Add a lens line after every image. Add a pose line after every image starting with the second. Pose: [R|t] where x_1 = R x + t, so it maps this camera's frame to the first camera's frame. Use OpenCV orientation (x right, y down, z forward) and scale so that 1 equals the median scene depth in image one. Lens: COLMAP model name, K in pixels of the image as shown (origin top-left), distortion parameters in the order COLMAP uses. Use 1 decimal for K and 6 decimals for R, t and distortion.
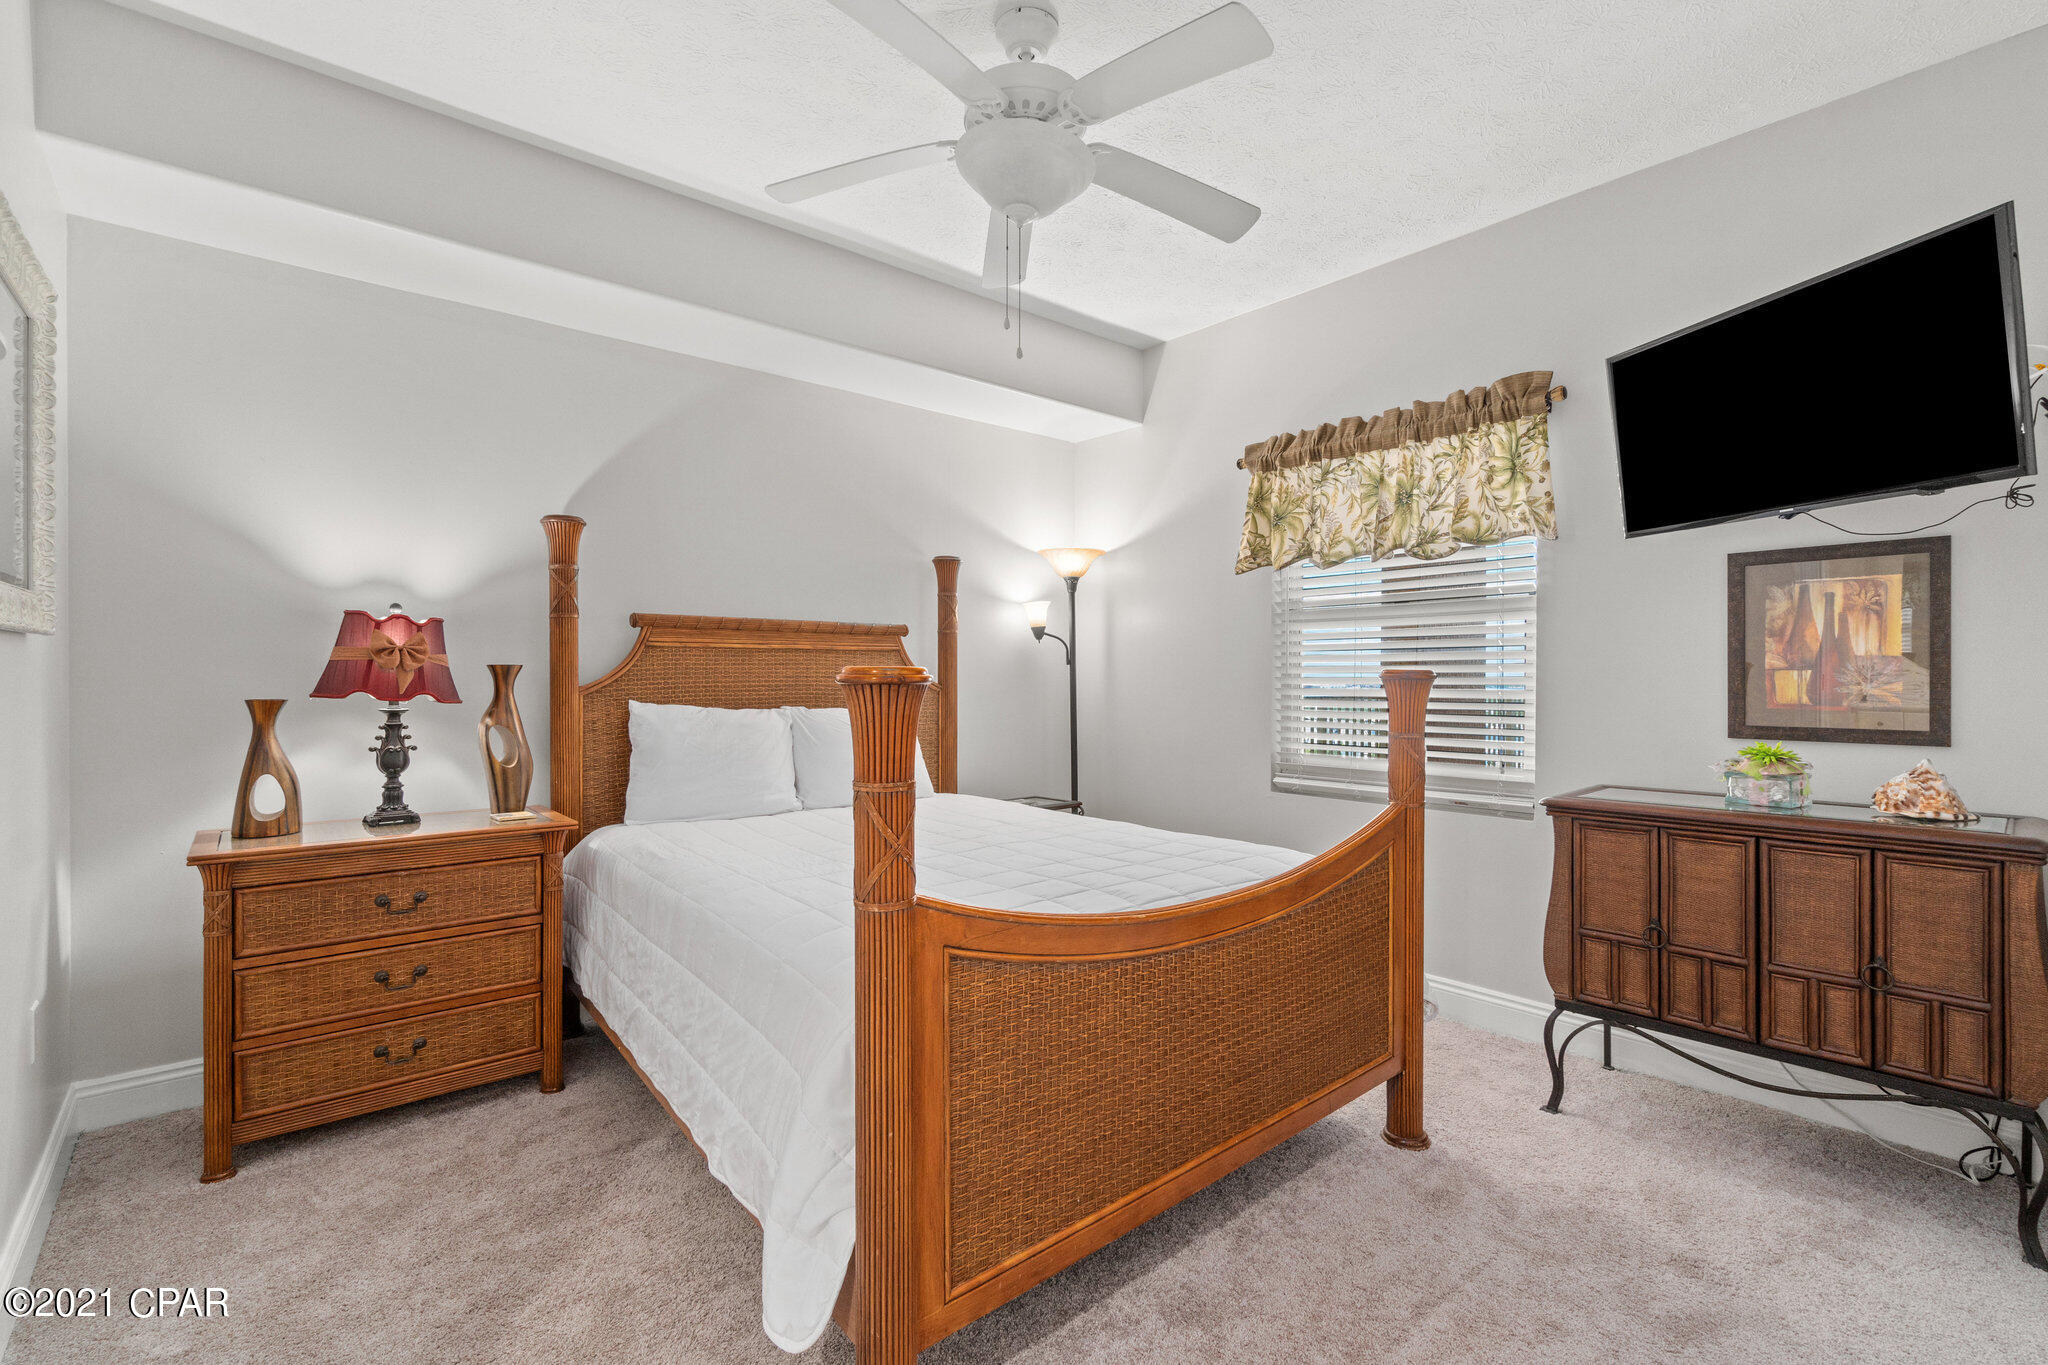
lens RADIAL K [[883.3, 0, 1009.3], [0, 883.3, 681.6], [0, 0, 1]] dist [-0.004828, 0.001151]
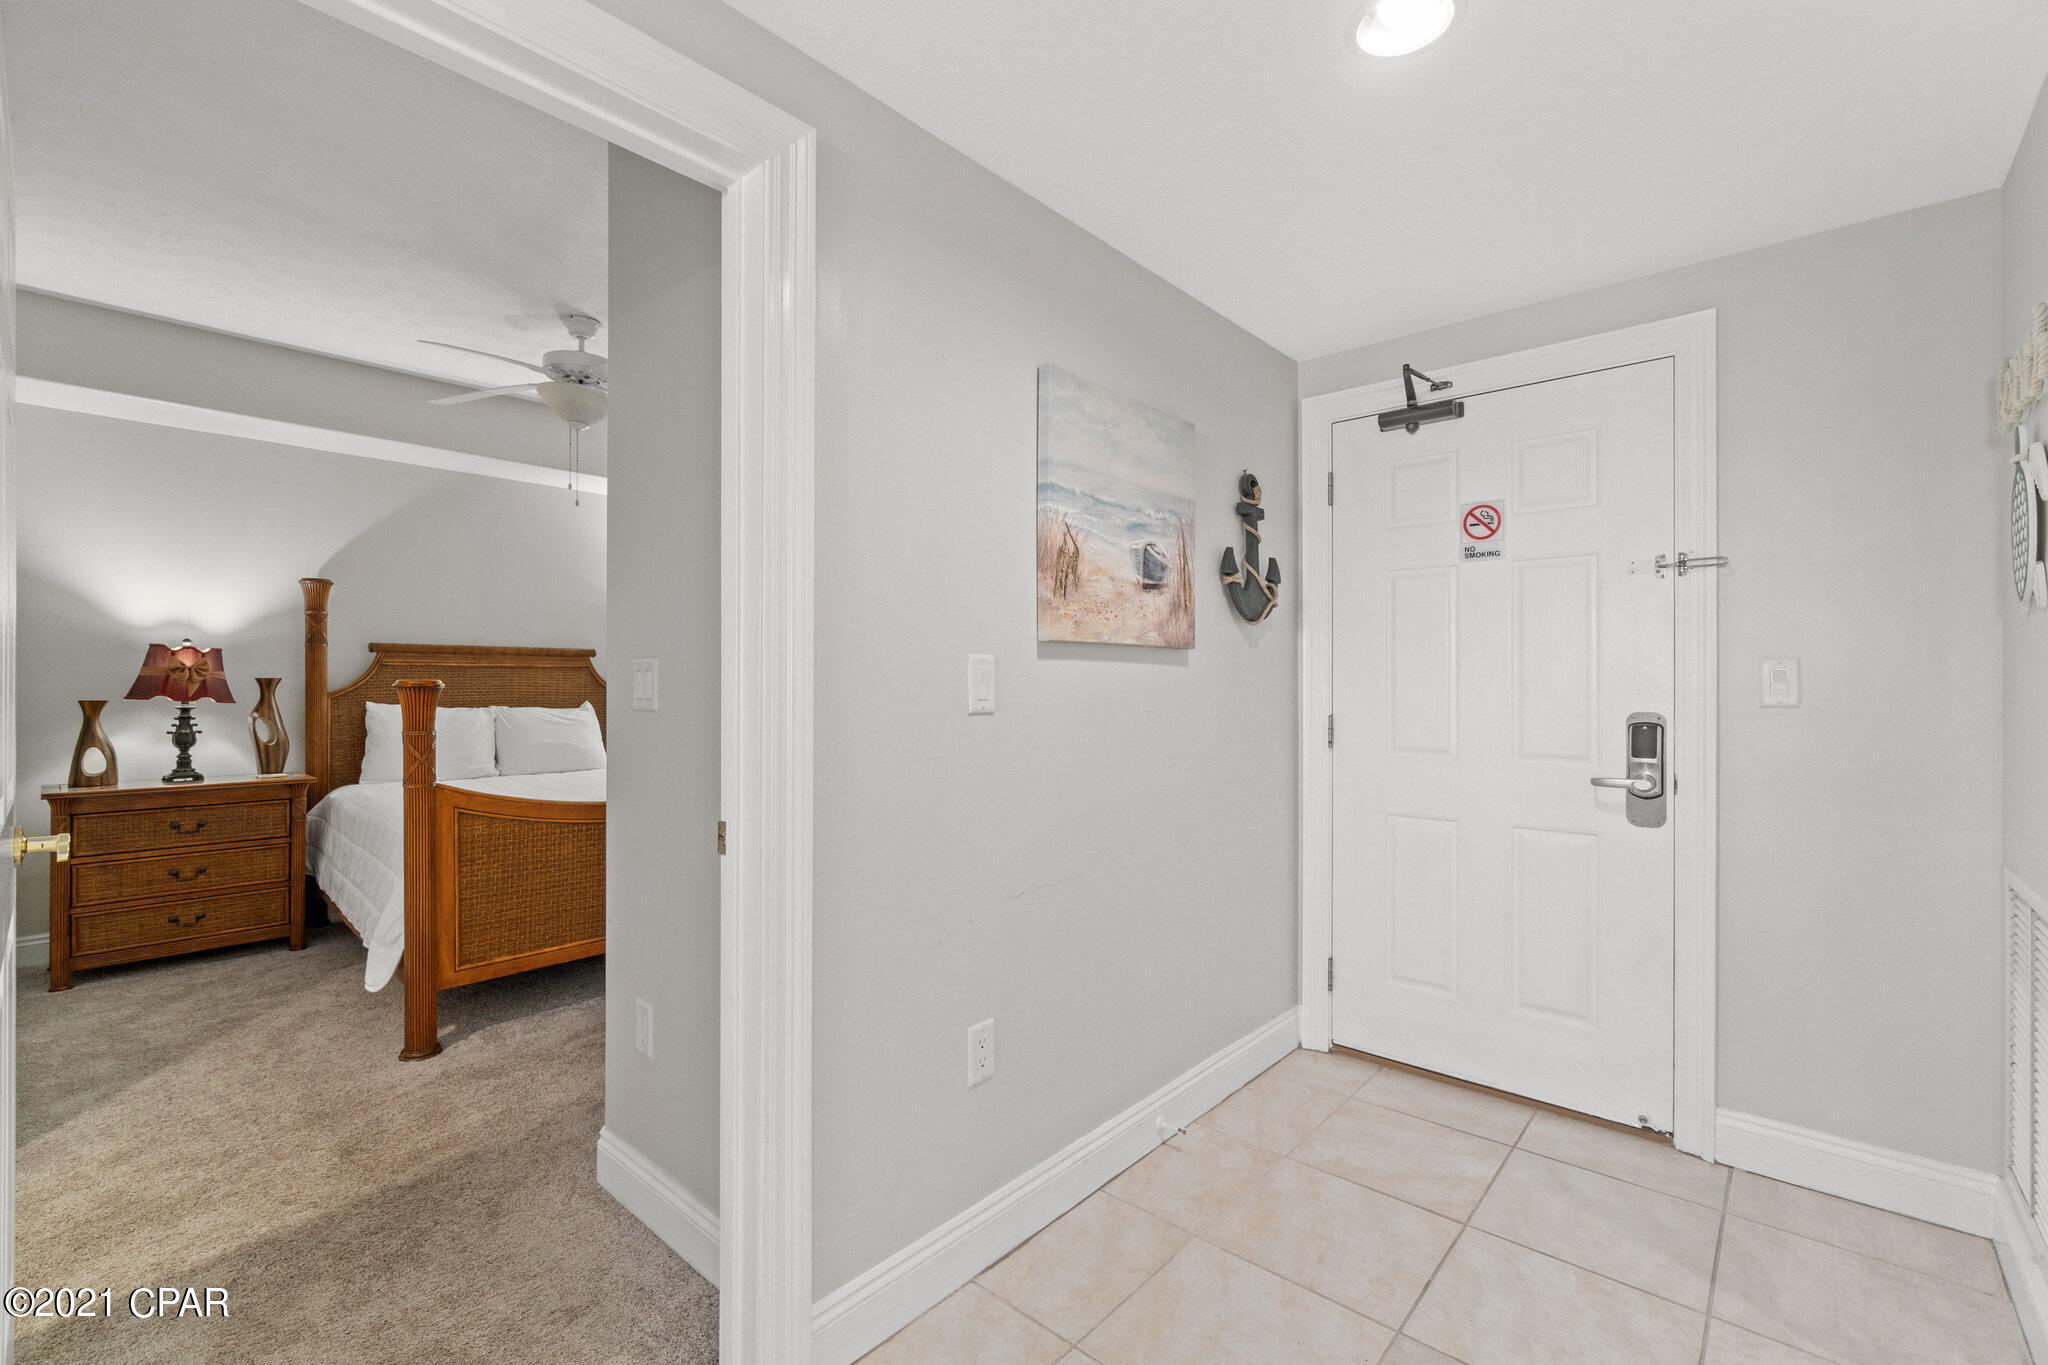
lens RADIAL K [[883.3, 0, 1038.3], [0, 883.3, 681.9], [0, 0, 1]] dist [-0.004828, 0.001151]
pose [[0.989936, -0.000936, 0.141515, 0.573304], [0.002349, 0.999949, -0.009822, 0.006145], [-0.141499, 0.010056, 0.989887, -0.752140]]
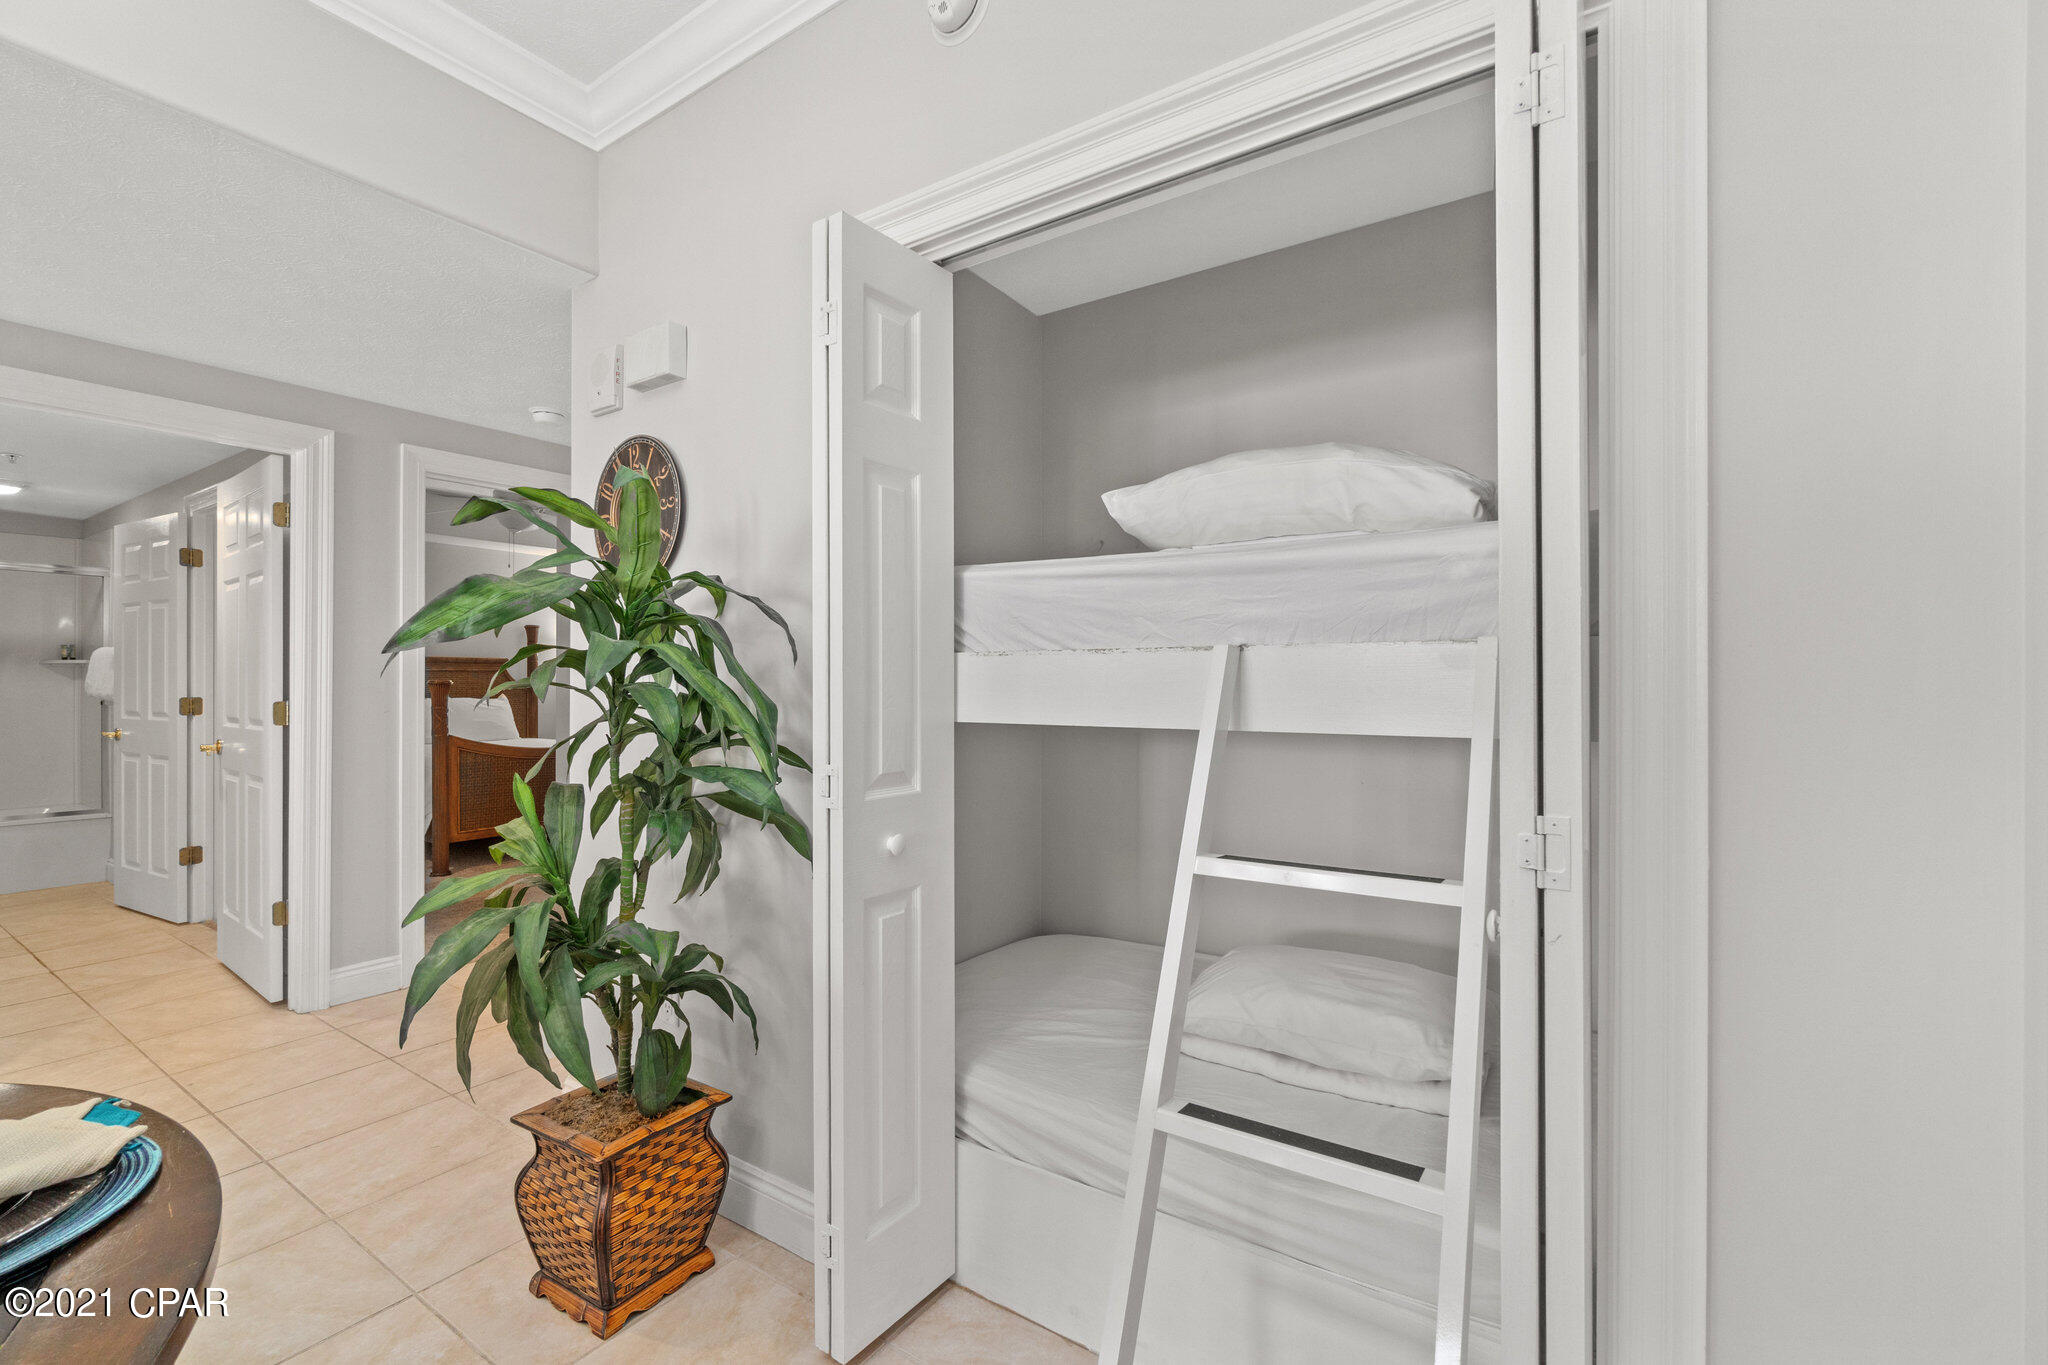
lens RADIAL K [[883.3, 0, 1022.5], [0, 883.3, 679.7], [0, 0, 1]] dist [-0.004828, 0.001151]
pose [[0.962182, -0.000580, 0.272408, 0.744525], [0.001137, 0.999998, -0.001888, -0.006631], [-0.272406, 0.002126, 0.962180, -2.049619]]
